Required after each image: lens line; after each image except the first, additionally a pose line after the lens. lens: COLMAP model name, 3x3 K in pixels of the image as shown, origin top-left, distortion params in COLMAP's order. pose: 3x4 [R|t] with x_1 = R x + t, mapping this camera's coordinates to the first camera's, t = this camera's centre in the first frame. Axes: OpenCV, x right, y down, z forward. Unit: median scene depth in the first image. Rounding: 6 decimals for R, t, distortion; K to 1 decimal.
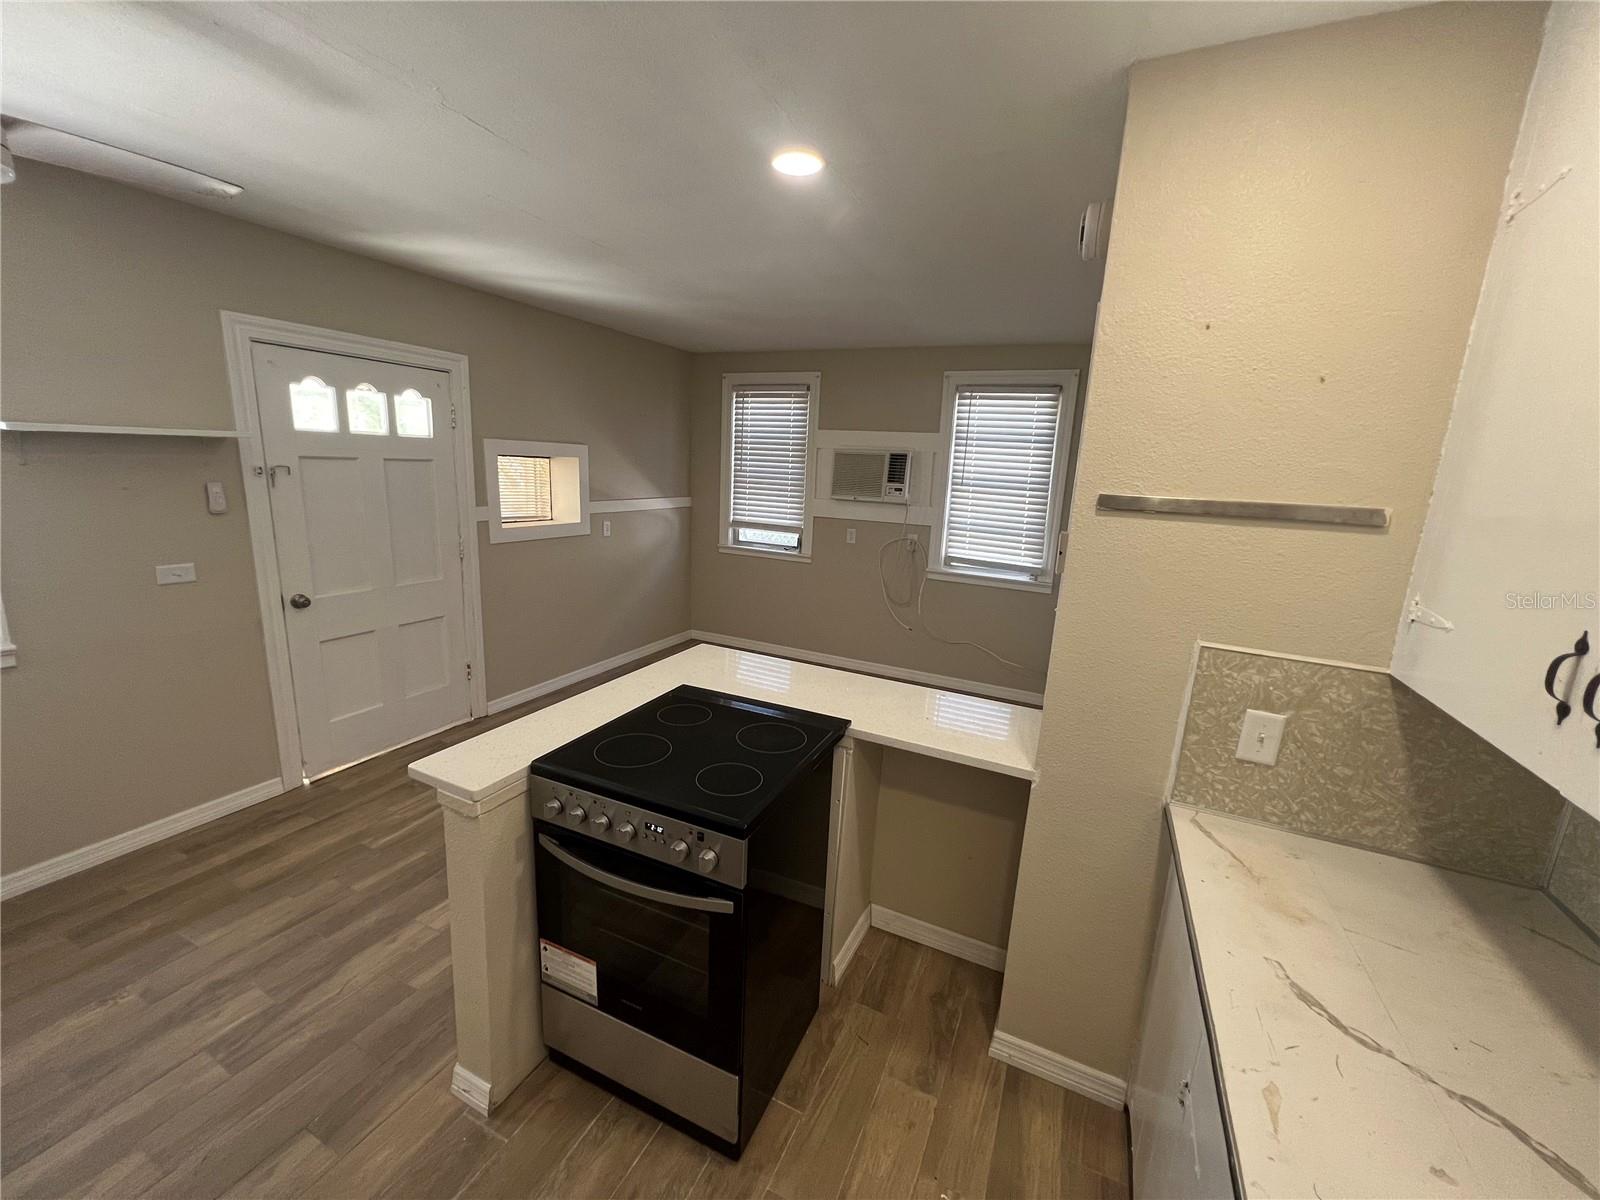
lens RADIAL K [[643.1, 0, 799.0], [0, 643.1, 604.9], [0, 0, 1]] dist [0.000333, 0.000515]
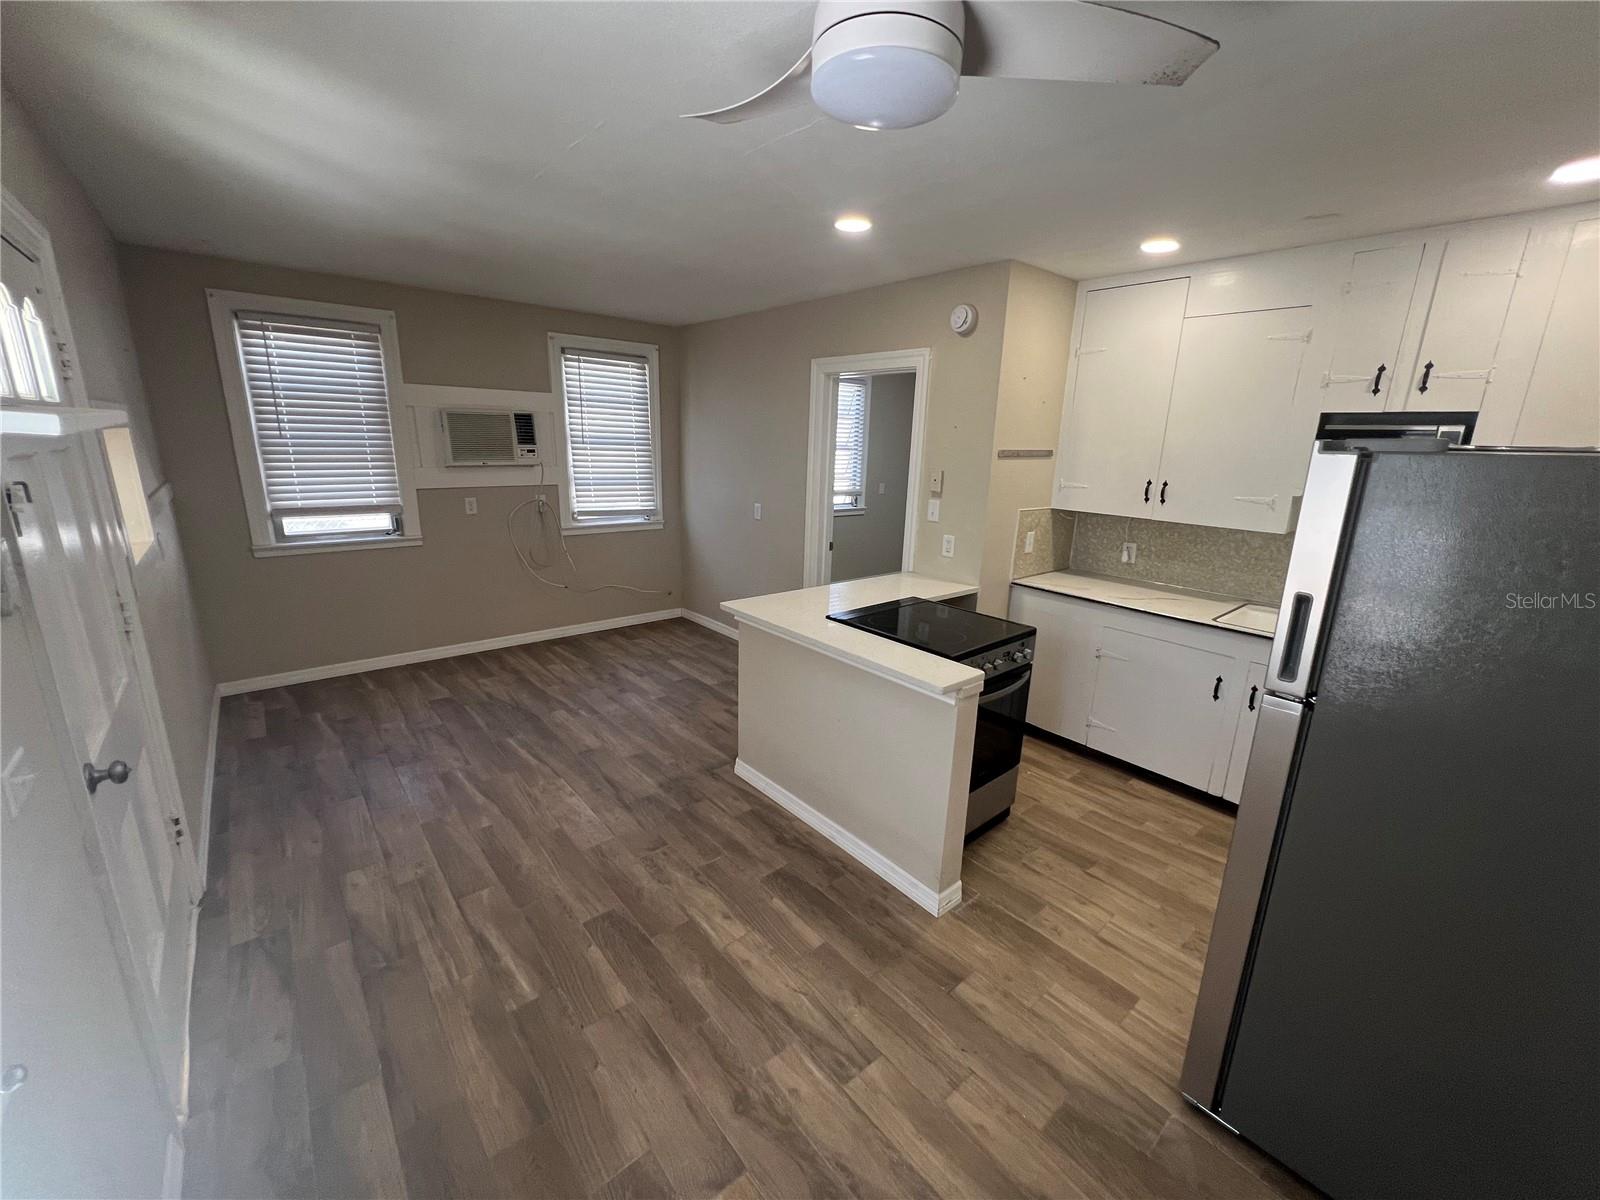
lens RADIAL K [[643.1, 0, 799.0], [0, 643.1, 604.9], [0, 0, 1]] dist [0.000333, 0.000515]
pose [[0.407706, -0.268682, 0.872689, -0.605397], [0.188499, 0.959908, 0.207471, -0.080662], [-0.893445, 0.079914, 0.442007, 0.218077]]
